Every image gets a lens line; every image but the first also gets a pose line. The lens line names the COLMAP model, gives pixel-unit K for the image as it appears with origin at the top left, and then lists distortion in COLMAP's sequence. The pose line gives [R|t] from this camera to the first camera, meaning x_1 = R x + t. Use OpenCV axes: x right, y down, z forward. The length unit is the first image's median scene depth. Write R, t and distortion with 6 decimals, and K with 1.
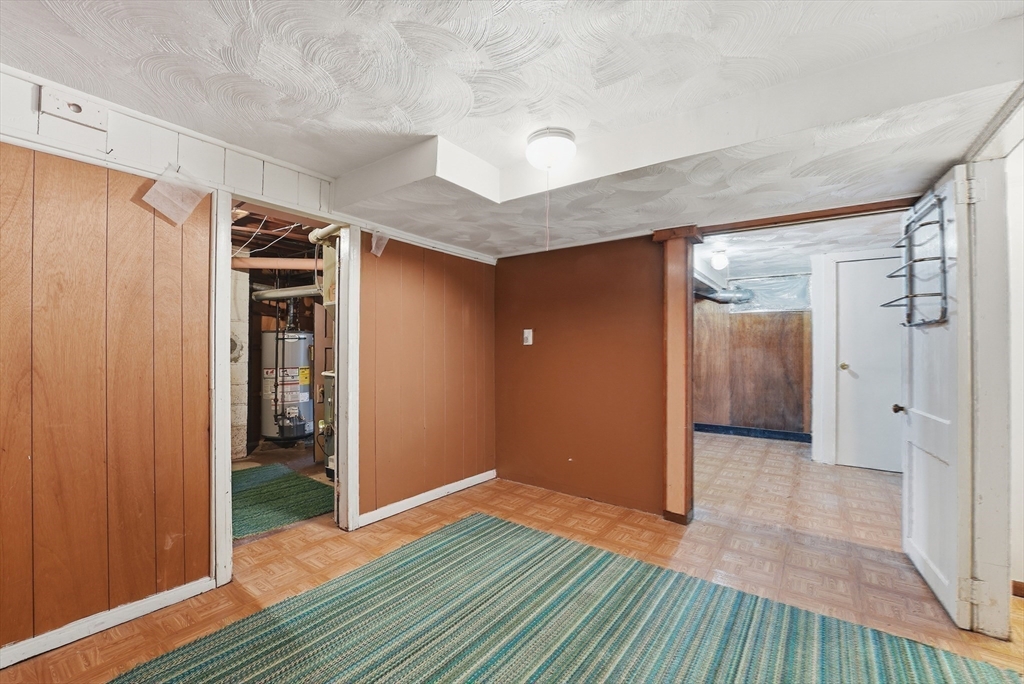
lens RADIAL K [[425.7, 0, 509.9], [0, 425.7, 346.4], [0, 0, 1]] dist [-0.018176, 0.000983]
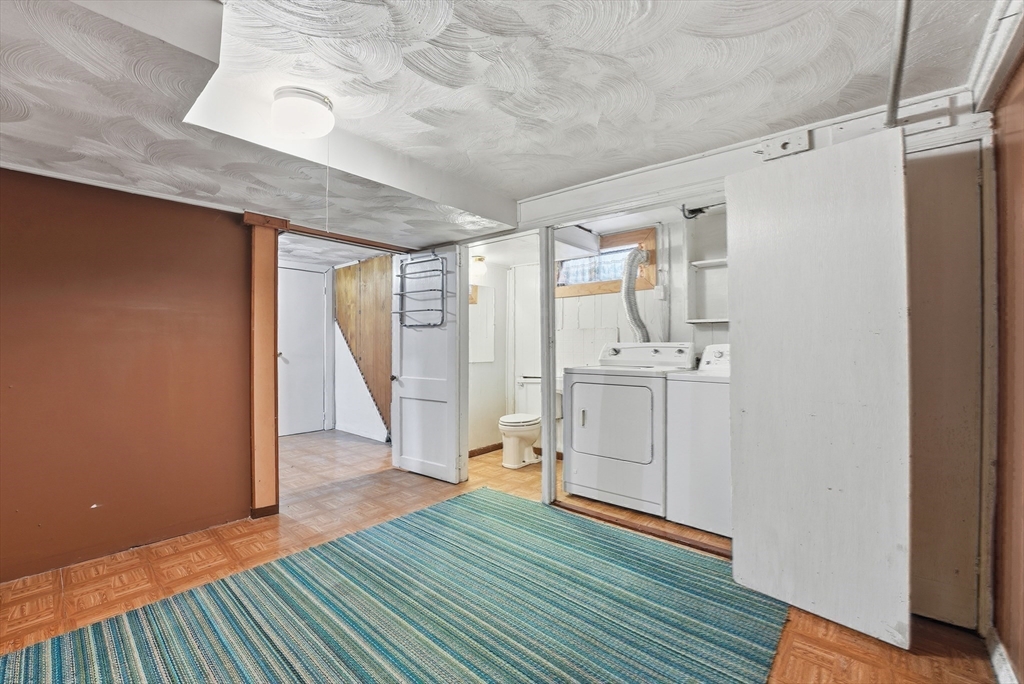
lens RADIAL K [[425.7, 0, 505.3], [0, 425.7, 344.3], [0, 0, 1]] dist [-0.018176, 0.000983]
pose [[0.097289, -0.009633, 0.995210, -0.595829], [-0.008062, 0.999913, 0.010466, 0.001184], [-0.995224, -0.009042, 0.097202, 0.399772]]
